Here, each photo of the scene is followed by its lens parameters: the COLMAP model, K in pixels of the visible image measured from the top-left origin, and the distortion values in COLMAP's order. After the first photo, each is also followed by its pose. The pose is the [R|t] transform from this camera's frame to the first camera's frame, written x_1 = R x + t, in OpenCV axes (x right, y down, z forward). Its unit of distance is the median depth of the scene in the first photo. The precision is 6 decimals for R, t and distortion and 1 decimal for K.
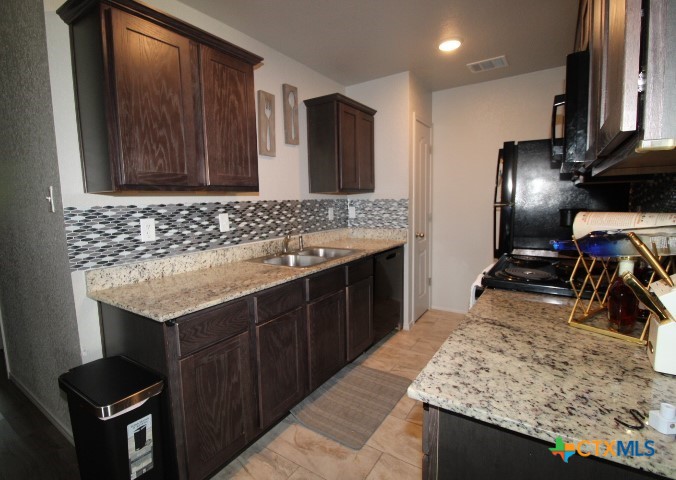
lens RADIAL K [[335.8, 0, 317.0], [0, 335.8, 241.0], [0, 0, 1]] dist [-0.011572, -0.000215]
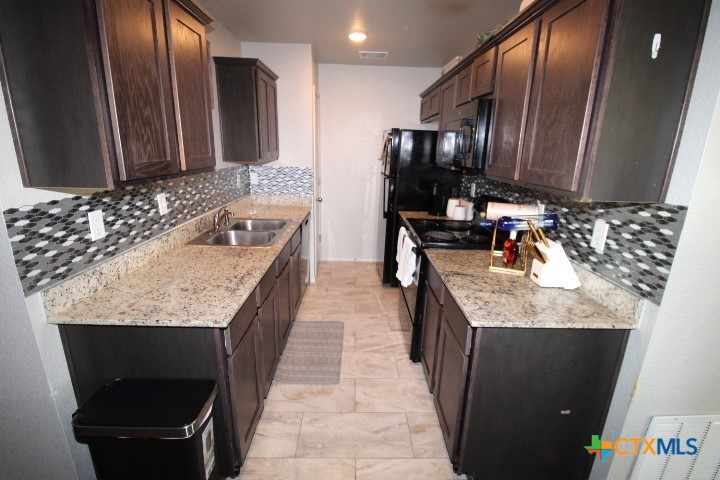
lens RADIAL K [[335.4, 0, 362.2], [0, 335.4, 241.4], [0, 0, 1]] dist [0.001768, -0.014870]
pose [[0.804109, -0.113658, 0.583515, -0.471146], [0.020406, 0.986252, 0.163984, -0.113584], [-0.594131, -0.119954, 0.795374, -0.007014]]
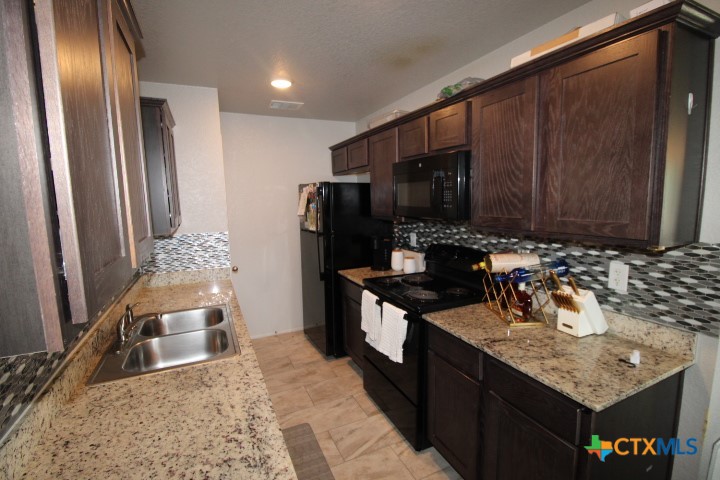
lens RADIAL K [[335.4, 0, 362.2], [0, 335.4, 241.4], [0, 0, 1]] dist [0.001768, -0.014870]
pose [[0.494475, -0.099797, 0.863444, -0.567668], [0.112770, 0.992356, 0.050116, -0.186797], [-0.861845, 0.072590, 0.501950, 0.436989]]
